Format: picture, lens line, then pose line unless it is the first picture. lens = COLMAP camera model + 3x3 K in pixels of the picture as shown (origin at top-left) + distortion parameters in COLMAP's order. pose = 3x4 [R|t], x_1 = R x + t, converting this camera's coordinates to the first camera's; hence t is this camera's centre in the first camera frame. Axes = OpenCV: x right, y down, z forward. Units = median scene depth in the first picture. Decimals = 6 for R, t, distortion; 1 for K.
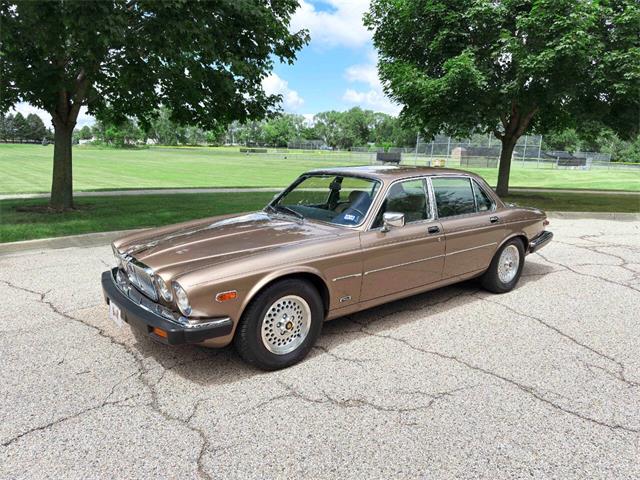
lens RADIAL K [[467.1, 0, 322.3], [0, 467.1, 242.3], [0, 0, 1]] dist [0.048887, -0.068760]
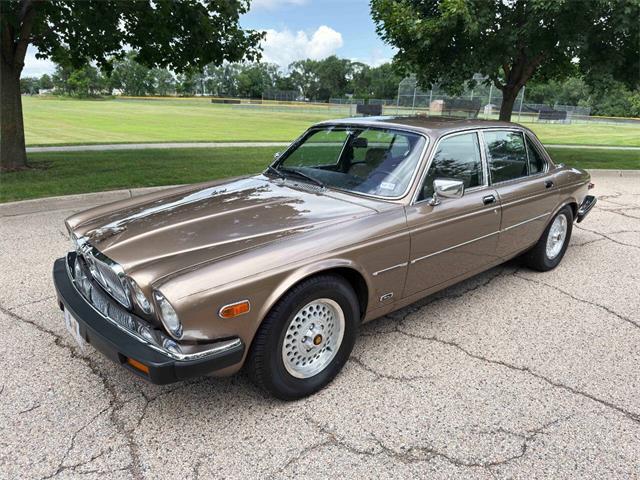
lens RADIAL K [[471.5, 0, 323.5], [0, 471.5, 245.0], [0, 0, 1]] dist [0.009336, -0.022228]
pose [[0.998586, -0.009835, 0.052251, -0.033701], [0.004540, 0.994927, 0.100500, -0.013745], [-0.052975, -0.100121, 0.993564, 0.098557]]
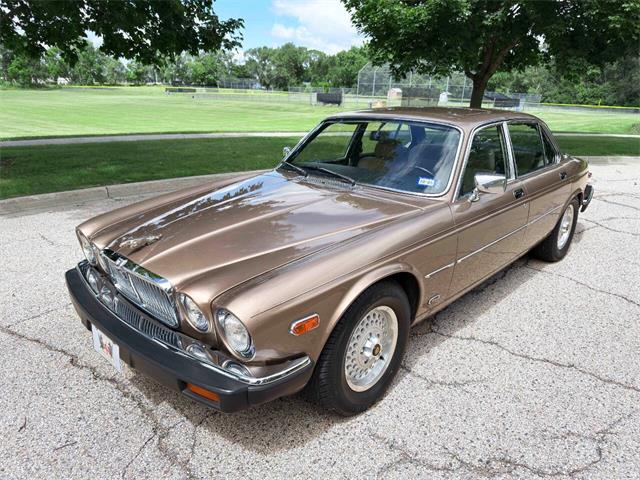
lens RADIAL K [[471.5, 0, 324.3], [0, 471.5, 244.2], [0, 0, 1]] dist [0.009336, -0.022228]
pose [[0.989879, -0.042084, 0.135532, -0.079072], [0.025403, 0.992139, 0.122534, -0.020317], [-0.139623, -0.117851, 0.983166, 0.120172]]
